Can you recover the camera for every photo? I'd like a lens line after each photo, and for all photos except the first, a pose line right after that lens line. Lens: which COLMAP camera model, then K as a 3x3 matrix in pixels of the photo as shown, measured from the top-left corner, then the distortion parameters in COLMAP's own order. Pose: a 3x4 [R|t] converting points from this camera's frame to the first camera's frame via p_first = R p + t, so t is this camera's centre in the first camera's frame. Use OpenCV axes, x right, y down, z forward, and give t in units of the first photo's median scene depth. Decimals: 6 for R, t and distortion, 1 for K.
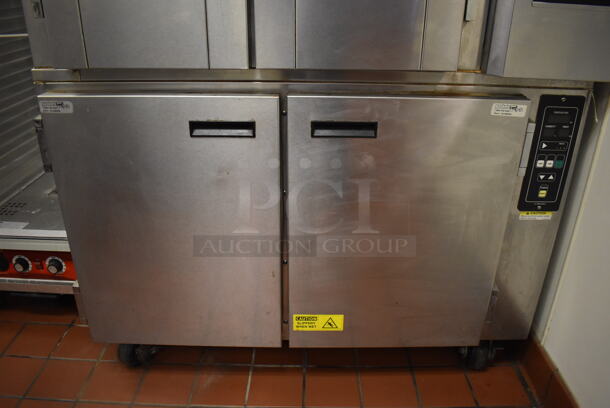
lens RADIAL K [[473.6, 0, 306.5], [0, 473.6, 200.3], [0, 0, 1]] dist [-0.101558, 0.018213]
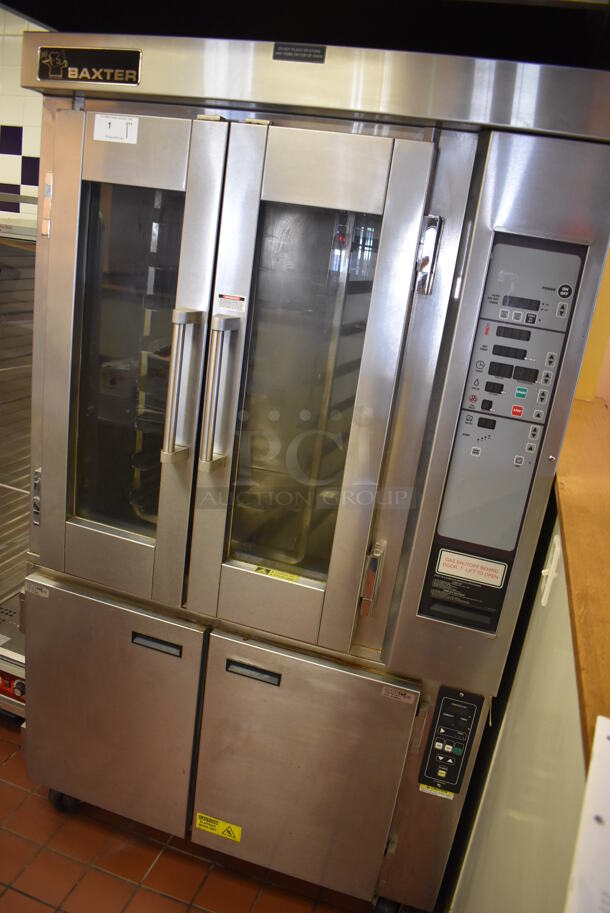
lens RADIAL K [[708.8, 0, 307.9], [0, 708.8, 454.9], [0, 0, 1]] dist [-0.101558, 0.018213]
pose [[0.952536, 0.192135, -0.236134, 0.452668], [-0.226662, 0.965420, -0.128797, -0.419770], [0.203222, 0.176207, 0.963147, -0.623243]]
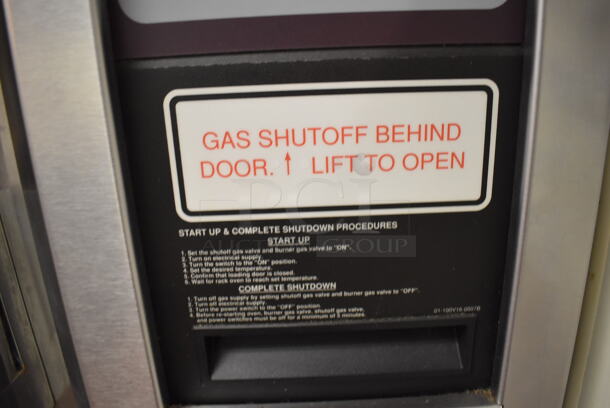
lens RADIAL K [[473.6, 0, 307.3], [0, 473.6, 201.5], [0, 0, 1]] dist [-0.101558, 0.018213]
pose [[0.998263, -0.058396, -0.007779, 0.463917], [0.056800, 0.989088, -0.135935, -0.410237], [0.015632, 0.135257, 0.990687, 0.568980]]
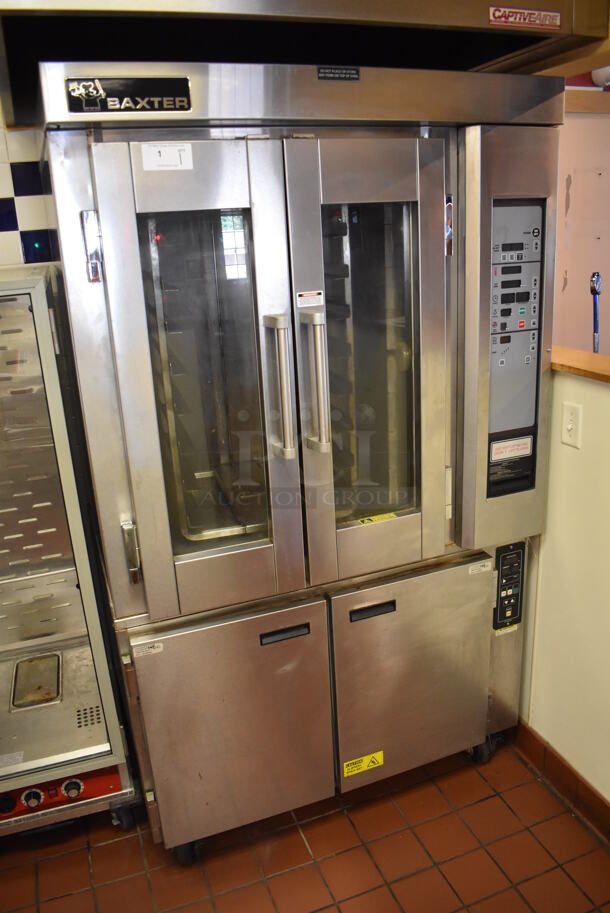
lens RADIAL K [[708.8, 0, 302.4], [0, 708.8, 456.4], [0, 0, 1]] dist [-0.101558, 0.018213]
pose [[0.932241, -0.169814, 0.319517, -0.586312], [0.212325, 0.971752, -0.103036, -0.364417], [-0.292994, 0.163896, 0.941962, -0.761942]]
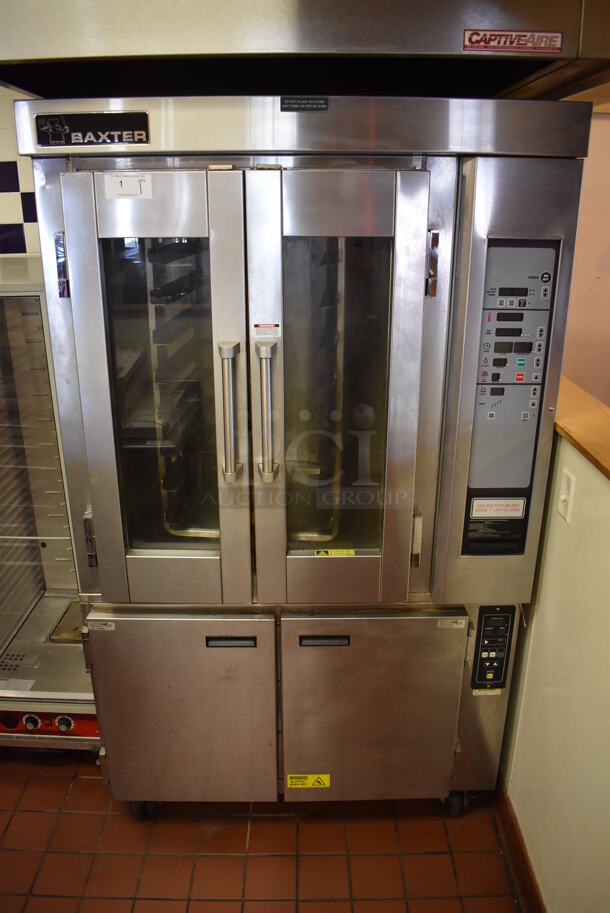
lens RADIAL K [[708.8, 0, 301.6], [0, 708.8, 456.2], [0, 0, 1]] dist [-0.101558, 0.018213]
pose [[0.999856, -0.016509, 0.003977, 0.015059], [0.016790, 0.996146, -0.086086, -0.440786], [-0.002541, 0.086141, 0.996280, -0.881511]]
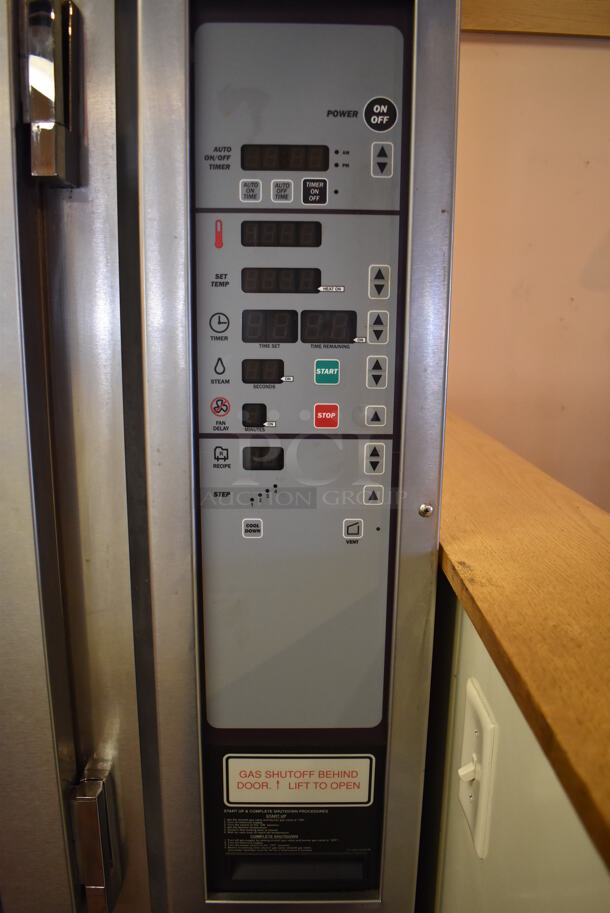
lens RADIAL K [[708.8, 0, 306.8], [0, 708.8, 460.0], [0, 0, 1]] dist [-0.101558, 0.018213]
pose [[0.999783, -0.008962, 0.018826, 0.471804], [0.013090, 0.972593, -0.232145, -0.581041], [-0.016229, 0.232341, 0.972499, 0.113771]]
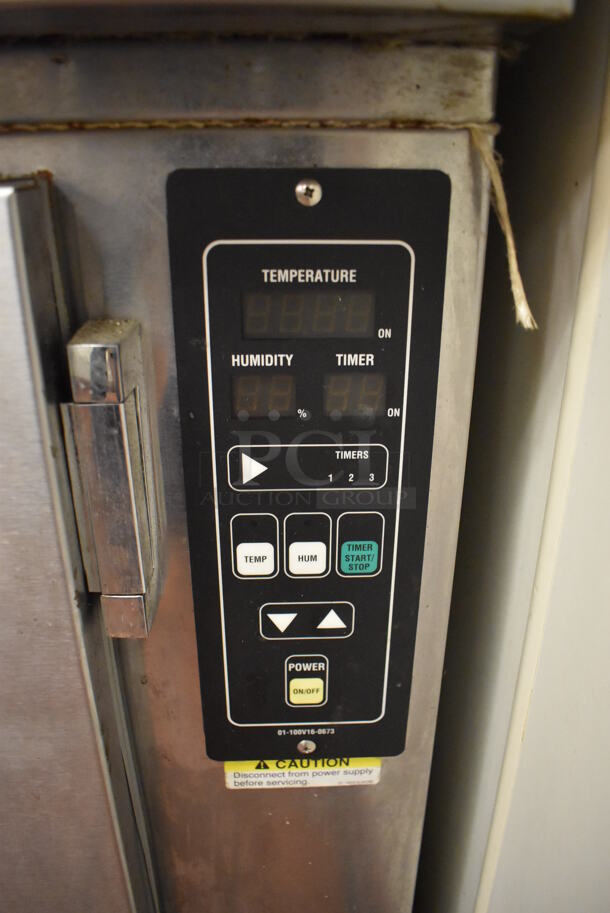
lens RADIAL K [[708.8, 0, 307.6], [0, 708.8, 457.7], [0, 0, 1]] dist [-0.101558, 0.018213]
pose [[0.999025, -0.023040, 0.037656, 0.499008], [0.023834, 0.999500, -0.020776, -0.110124], [-0.037158, 0.021653, 0.999075, 0.684506]]
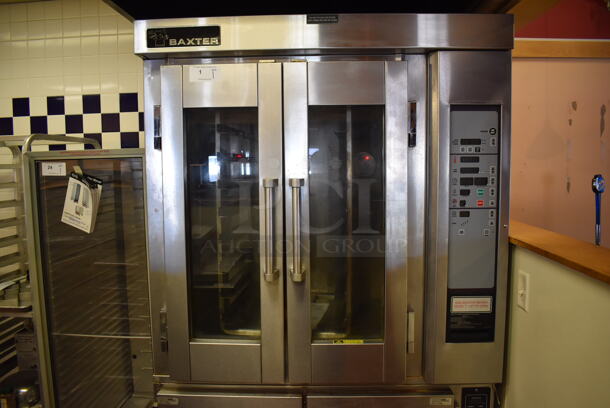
lens RADIAL K [[473.6, 0, 299.2], [0, 473.6, 201.0], [0, 0, 1]] dist [-0.101558, 0.018213]
pose [[0.999166, -0.022069, -0.034363, 0.004210], [0.008532, 0.935648, -0.352830, -0.253322], [0.039938, 0.352243, 0.935056, -0.711063]]
